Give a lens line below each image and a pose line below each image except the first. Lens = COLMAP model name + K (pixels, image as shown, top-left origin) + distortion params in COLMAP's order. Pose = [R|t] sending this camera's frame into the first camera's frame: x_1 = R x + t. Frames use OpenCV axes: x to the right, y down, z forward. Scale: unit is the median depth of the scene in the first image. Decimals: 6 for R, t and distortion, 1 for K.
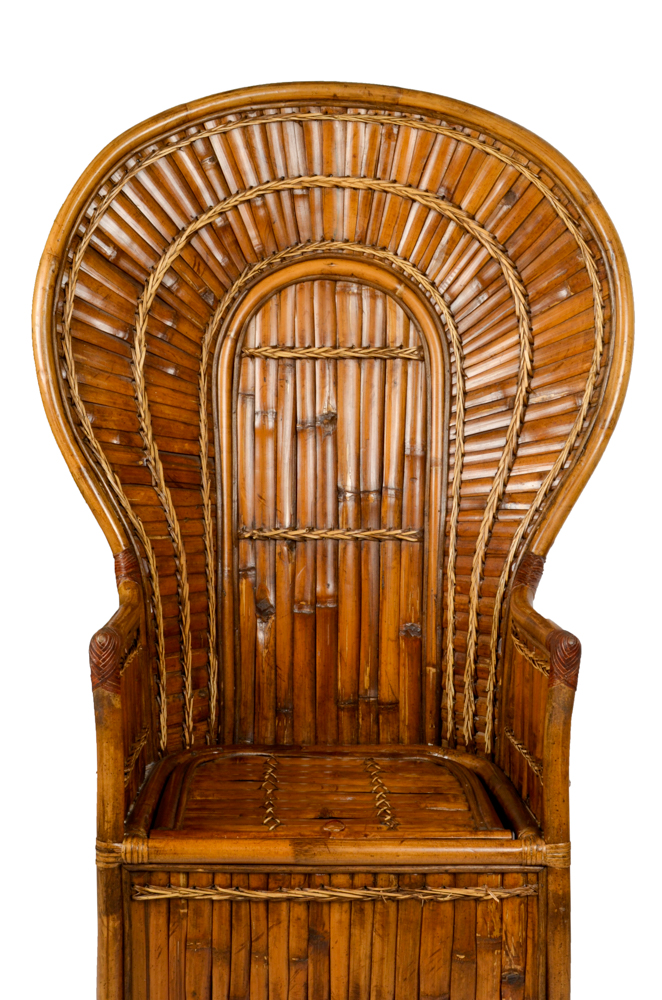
lens RADIAL K [[1384.4, 0, 338.5], [0, 1384.4, 505.3], [0, 0, 1]] dist [-0.025713, 0.000000]
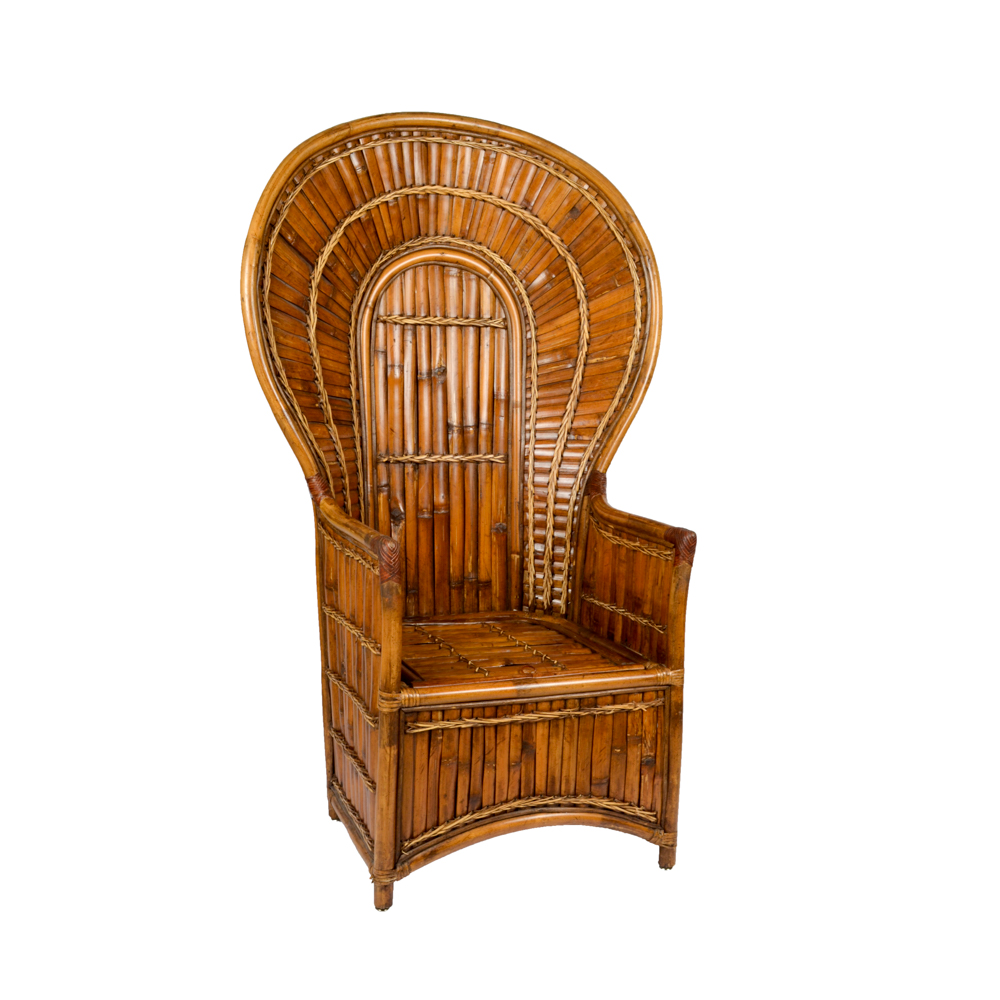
lens RADIAL K [[1154.6, 0, 497.0], [0, 1154.6, 500.7], [0, 0, 1]] dist [-0.059136, 0.000000]
pose [[0.936725, -0.023756, 0.349260, -0.351842], [-0.003316, 0.997048, 0.076712, -0.024224], [-0.350051, -0.073016, 0.933881, -0.060383]]
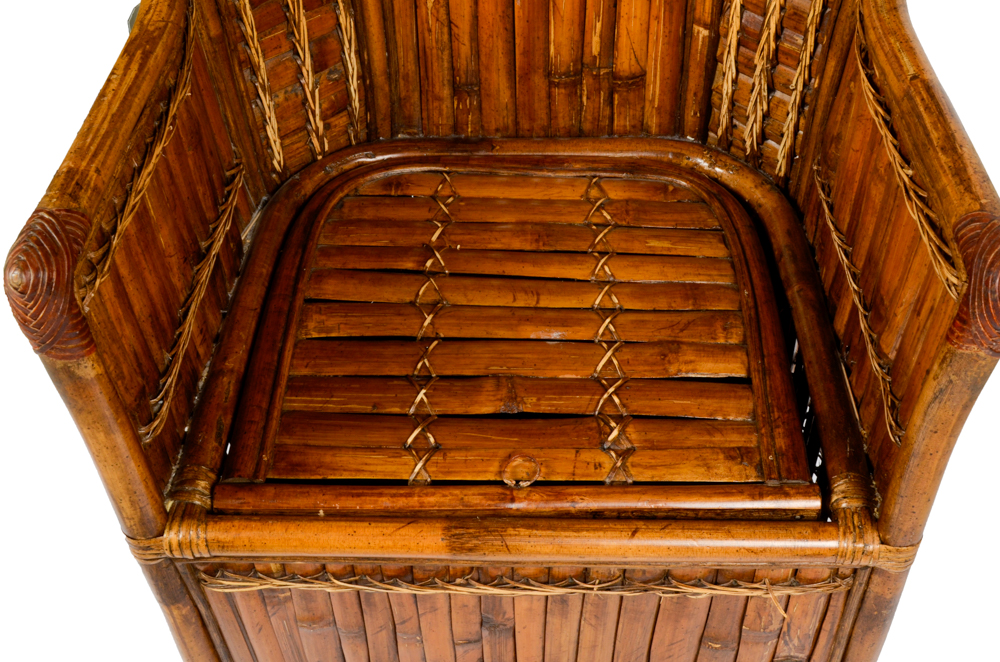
lens RADIAL K [[1116.8, 0, 515.3], [0, 1116.8, 343.1], [0, 0, 1]] dist [-0.046617, 0.000000]
pose [[0.998061, 0.023841, -0.057500, 0.016408], [0.019155, 0.761276, 0.648145, -0.097556], [0.059226, -0.647990, 0.759343, 0.534479]]
